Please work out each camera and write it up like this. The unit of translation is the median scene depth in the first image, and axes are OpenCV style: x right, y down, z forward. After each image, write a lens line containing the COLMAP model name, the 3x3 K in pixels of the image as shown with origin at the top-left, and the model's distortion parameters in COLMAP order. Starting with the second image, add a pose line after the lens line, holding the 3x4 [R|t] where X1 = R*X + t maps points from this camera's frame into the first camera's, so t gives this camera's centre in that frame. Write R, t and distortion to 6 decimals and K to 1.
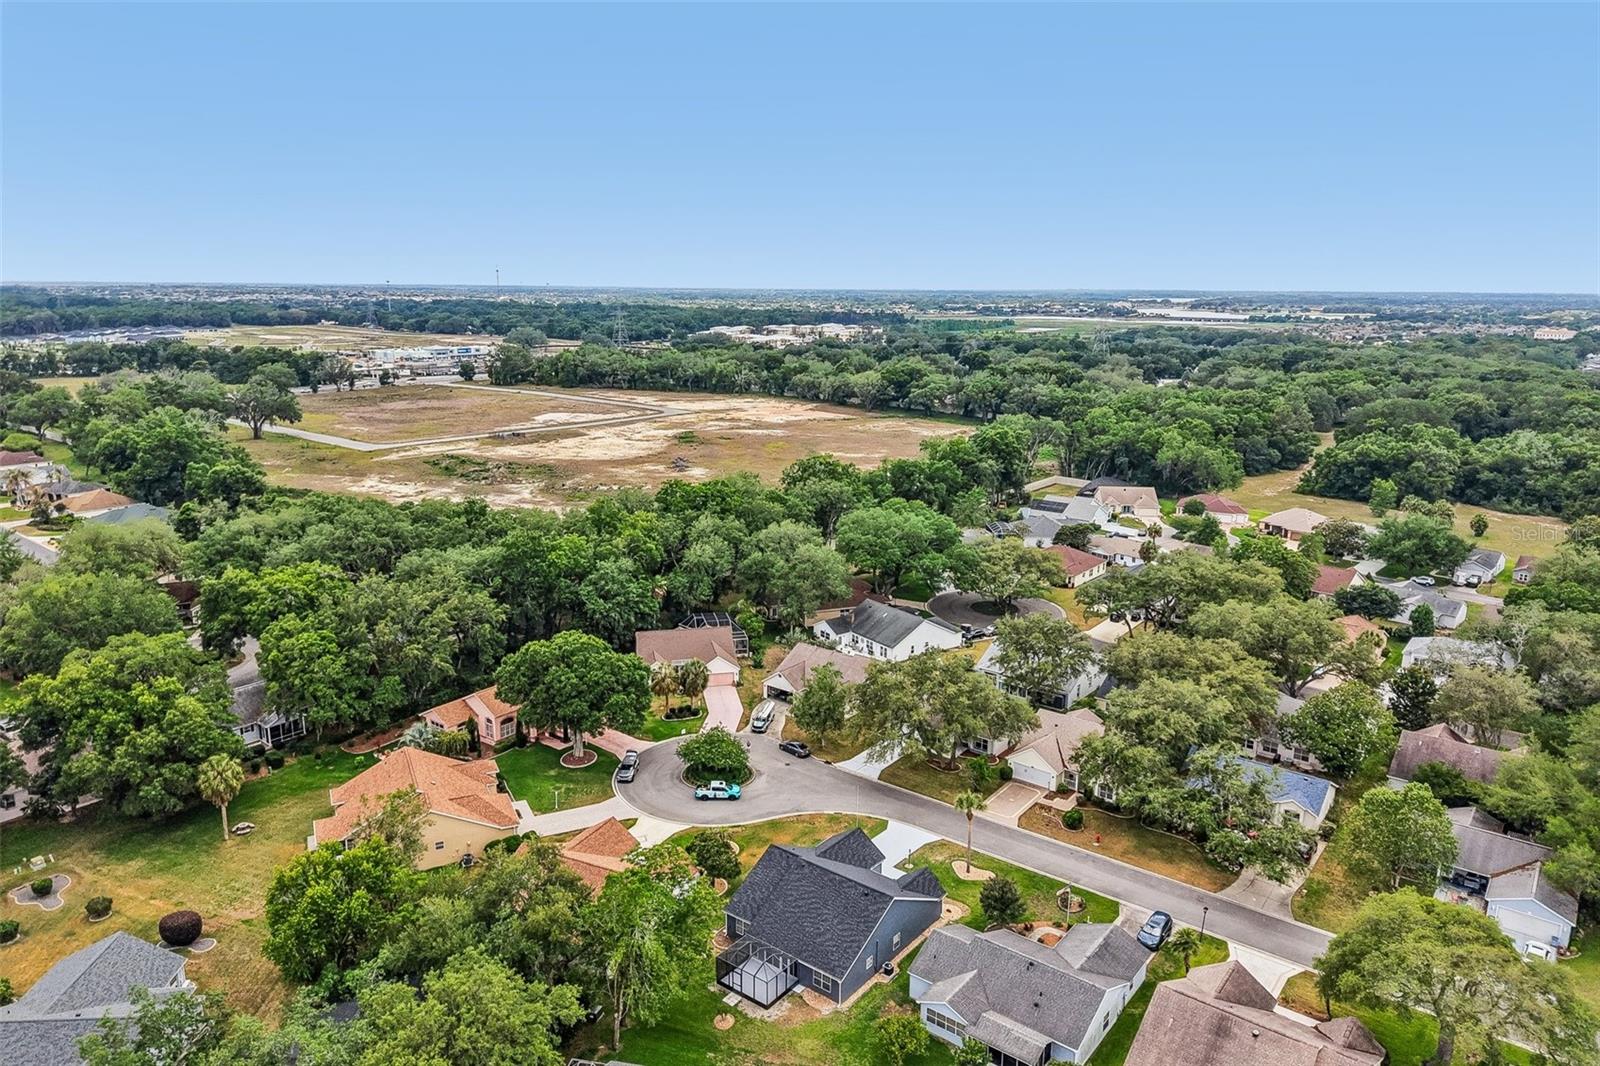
lens RADIAL K [[1067.7, 0, 796.0], [0, 1067.7, 535.2], [0, 0, 1]] dist [0.024989, -0.022831]
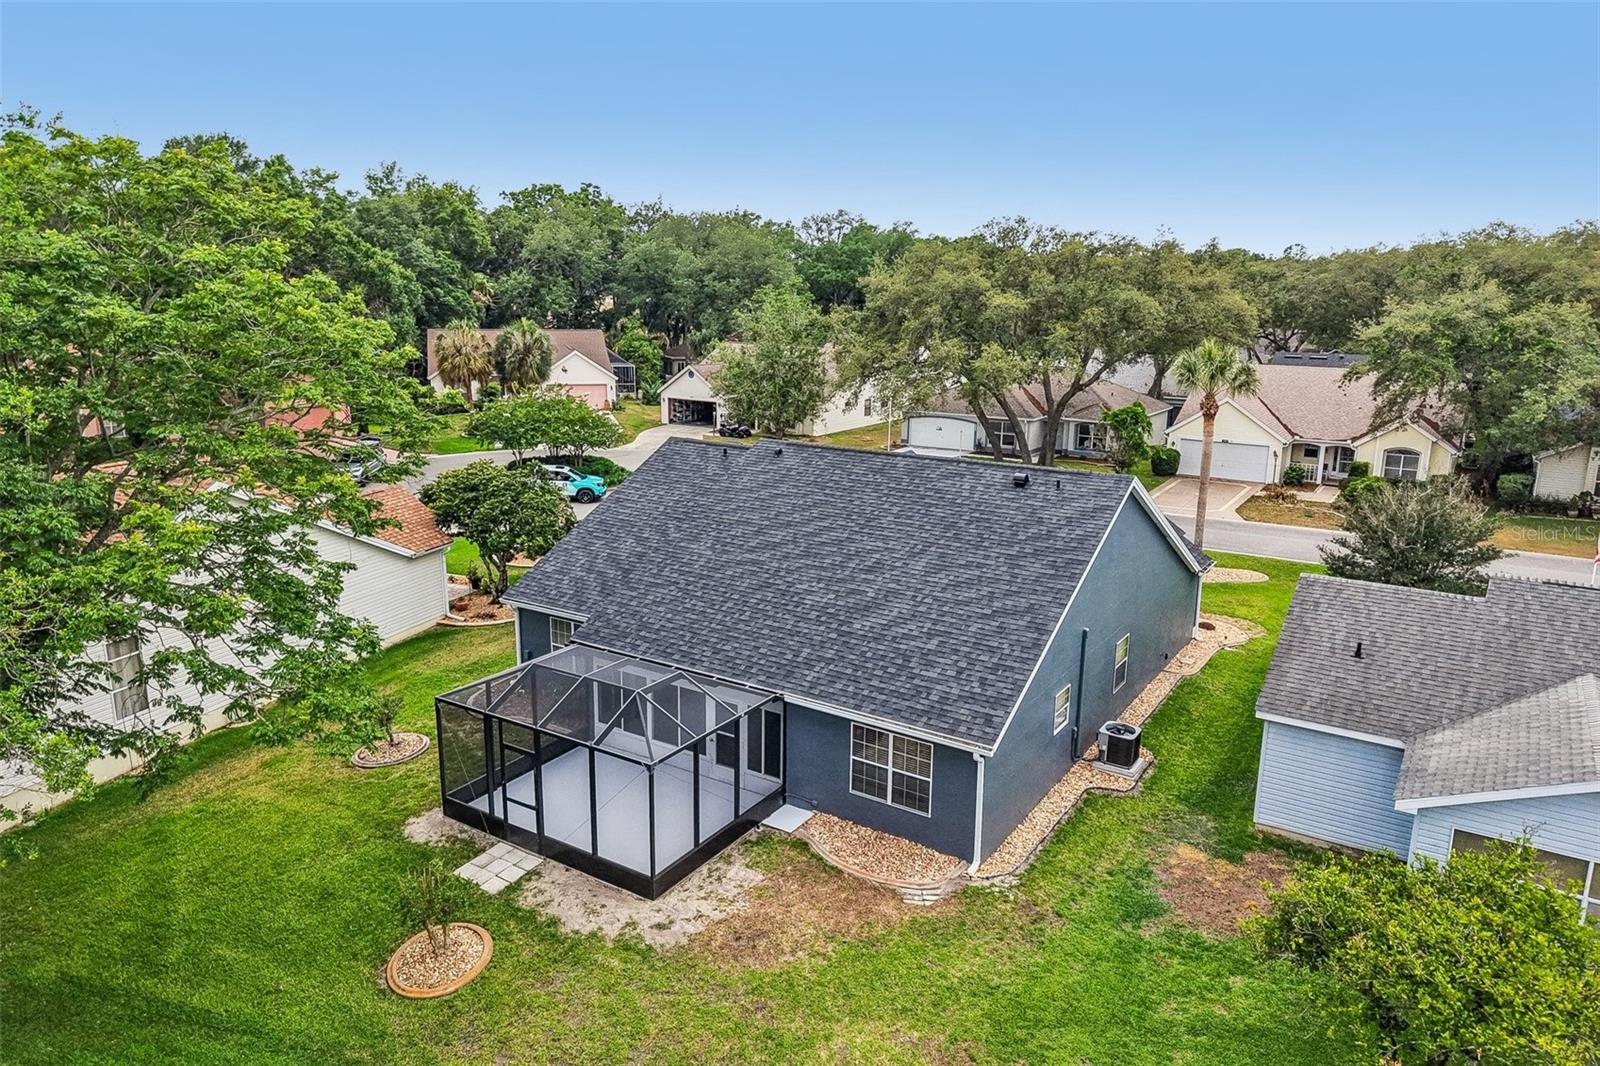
lens RADIAL K [[1067.7, 0, 796.0], [0, 1067.7, 535.2], [0, 0, 1]] dist [0.024989, -0.022831]
pose [[0.996256, -0.016016, 0.084960, -0.010326], [0.016137, 0.999870, -0.000737, 0.248768], [-0.084937, 0.002105, 0.996384, 0.525781]]
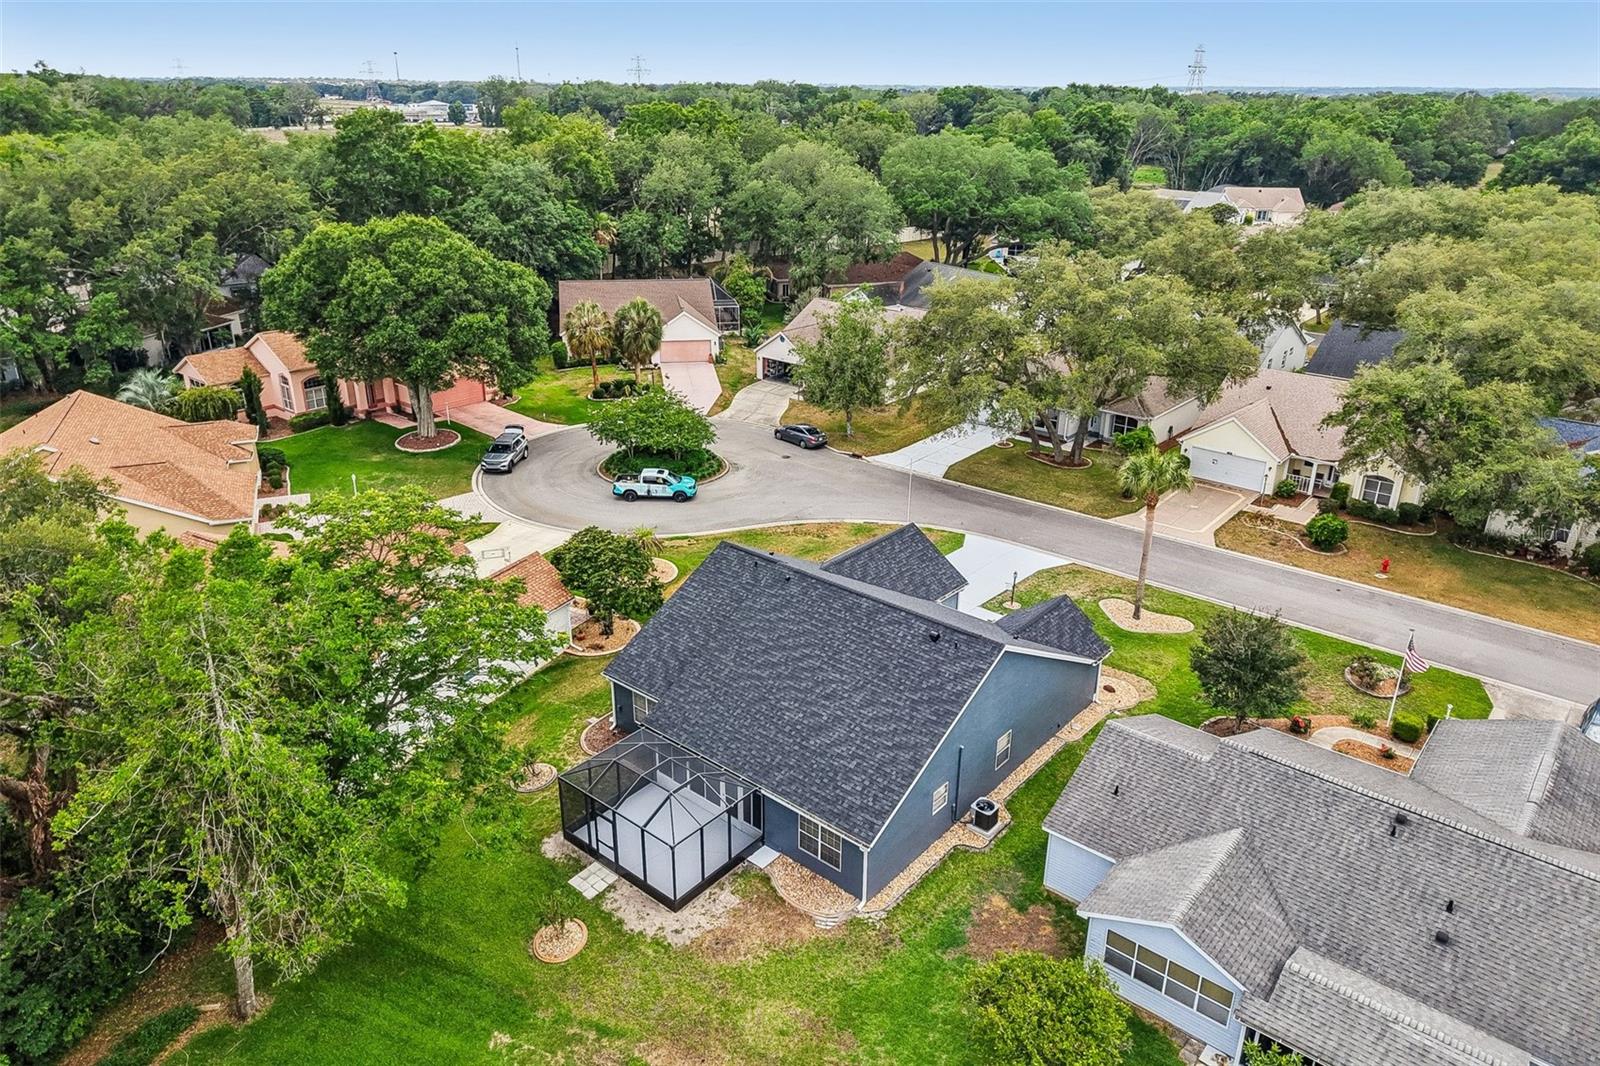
lens RADIAL K [[1067.7, 0, 796.0], [0, 1067.7, 535.2], [0, 0, 1]] dist [0.024989, -0.022831]
pose [[0.999256, 0.014626, -0.035699, 0.019090], [-0.008467, 0.985930, 0.166946, 0.163878], [0.037638, -0.166519, 0.985320, 0.432426]]
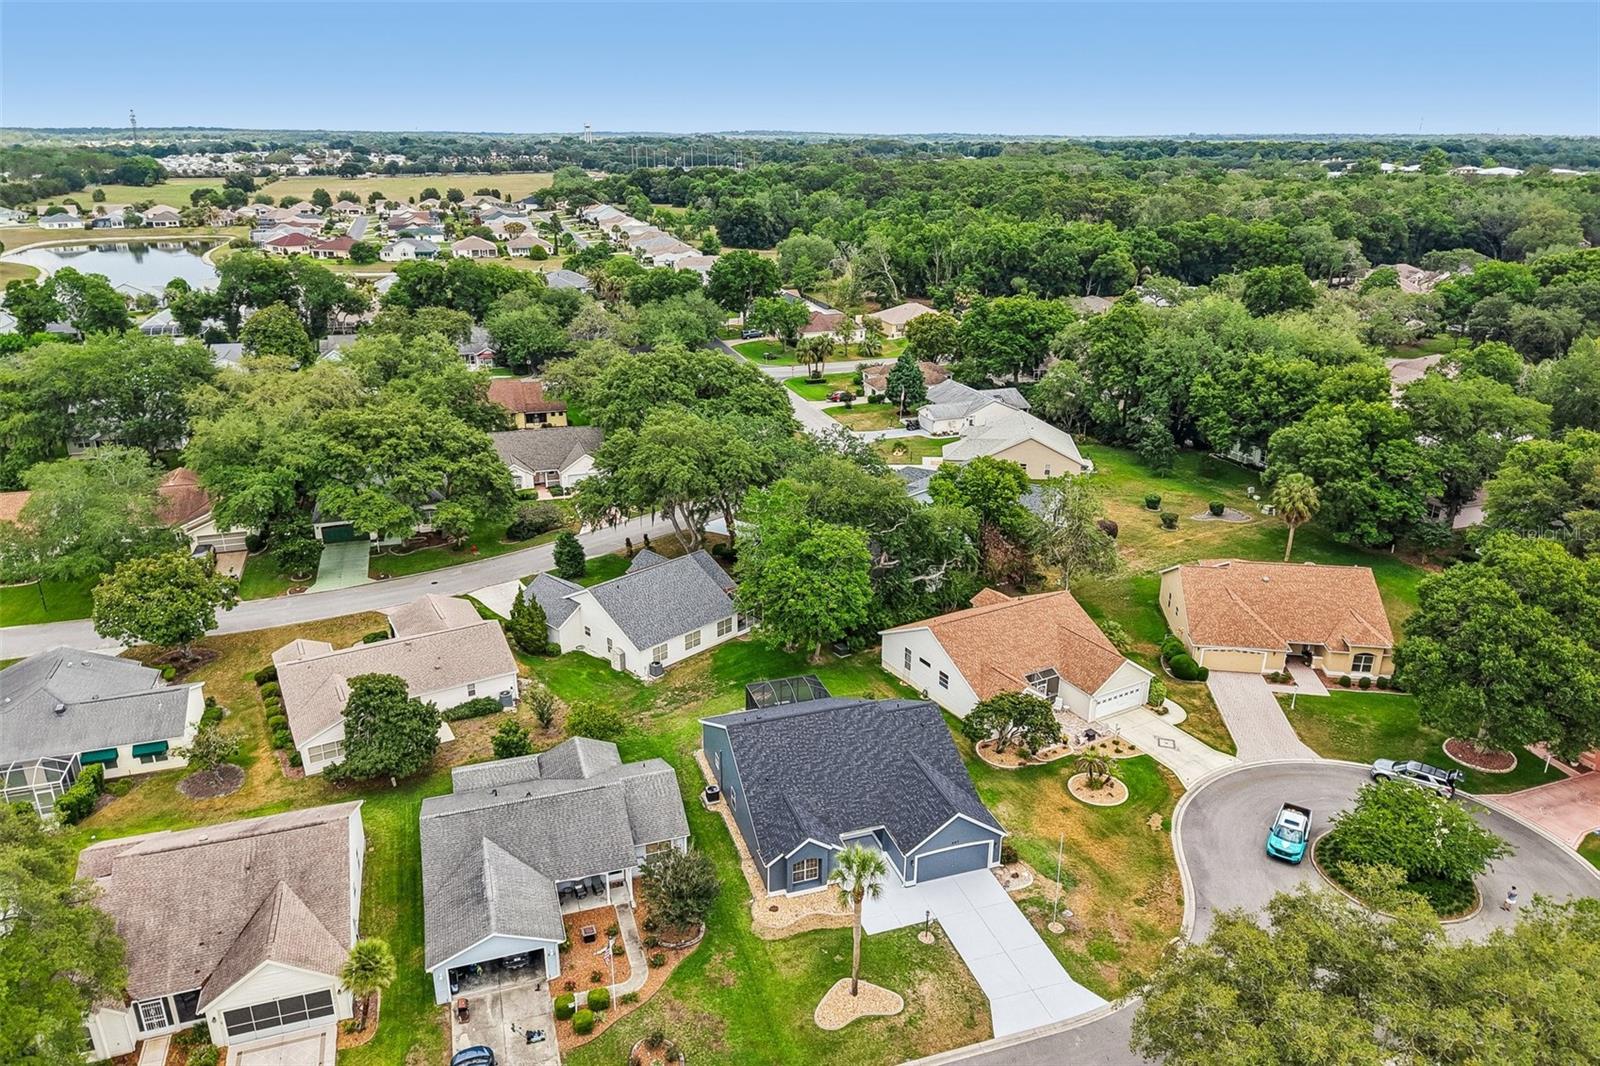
lens RADIAL K [[1067.7, 0, 796.0], [0, 1067.7, 535.2], [0, 0, 1]] dist [0.024989, -0.022831]
pose [[-0.549565, 0.288984, -0.783879, 0.424059], [-0.198535, 0.866219, 0.458529, -0.085387], [0.811519, 0.407619, -0.418670, 0.914373]]
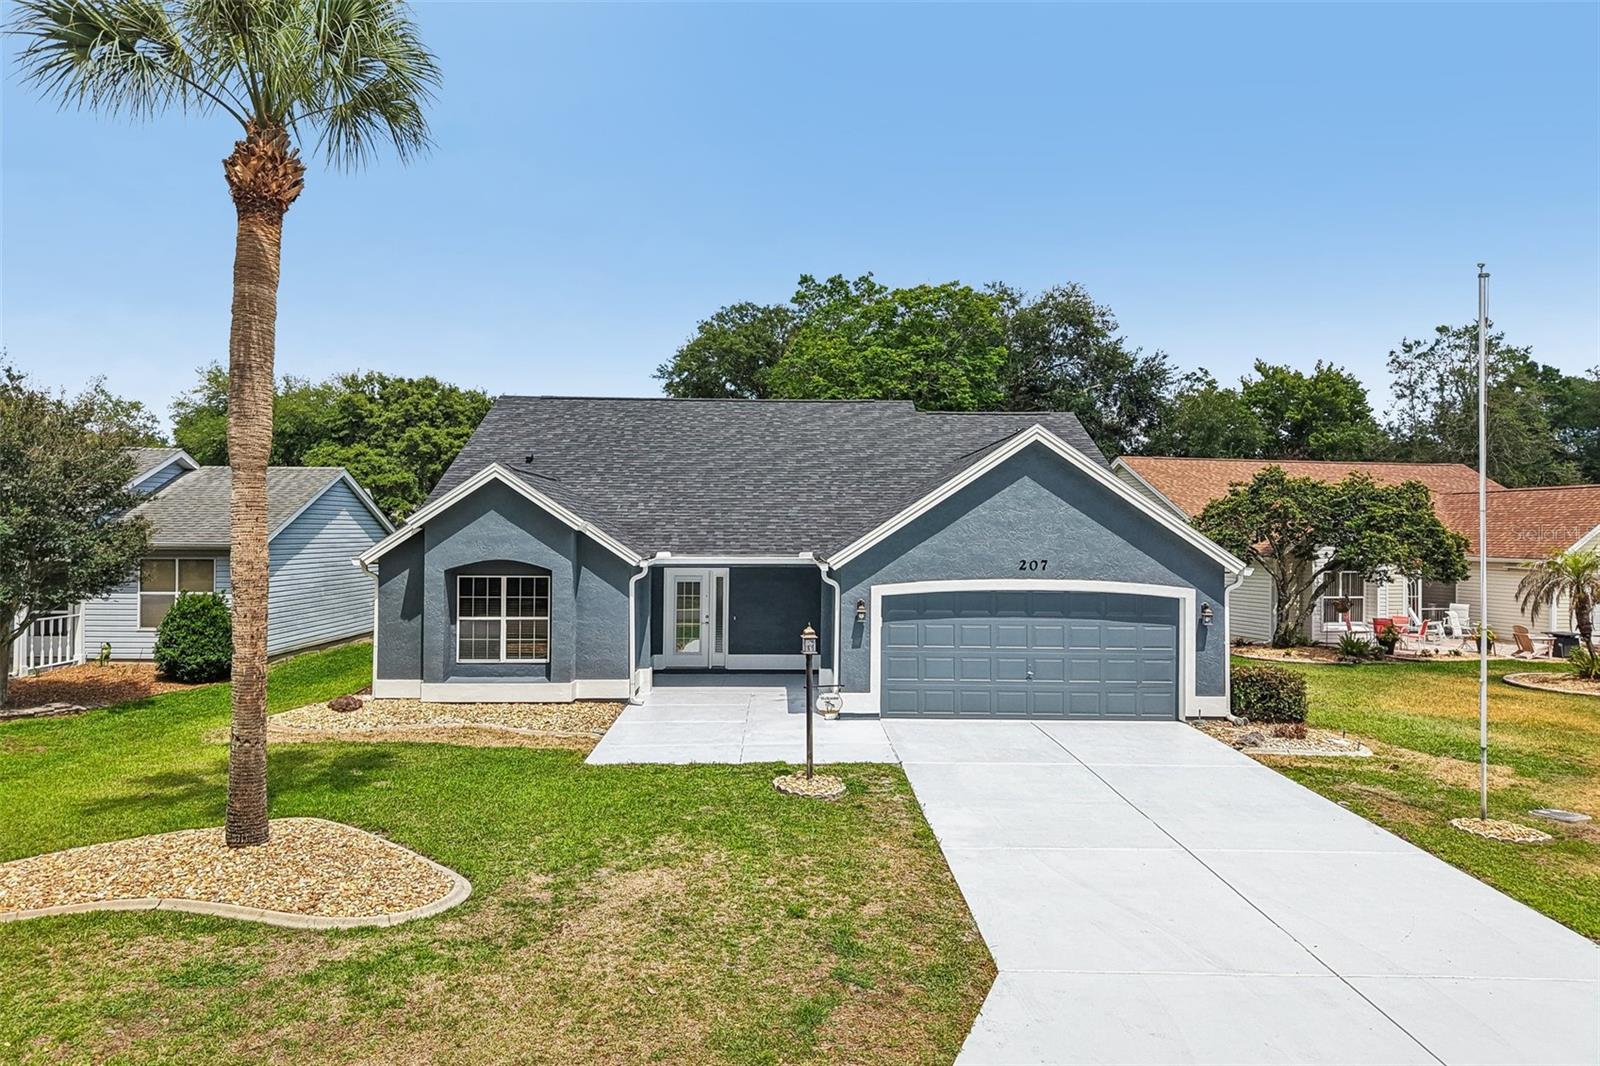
lens RADIAL K [[1067.7, 0, 796.0], [0, 1067.7, 535.2], [0, 0, 1]] dist [0.024989, -0.022831]
pose [[-0.776243, -0.005874, -0.630406, 0.150989], [-0.153829, 0.971497, 0.180364, 0.218668], [0.611378, 0.236981, -0.755021, 0.906495]]
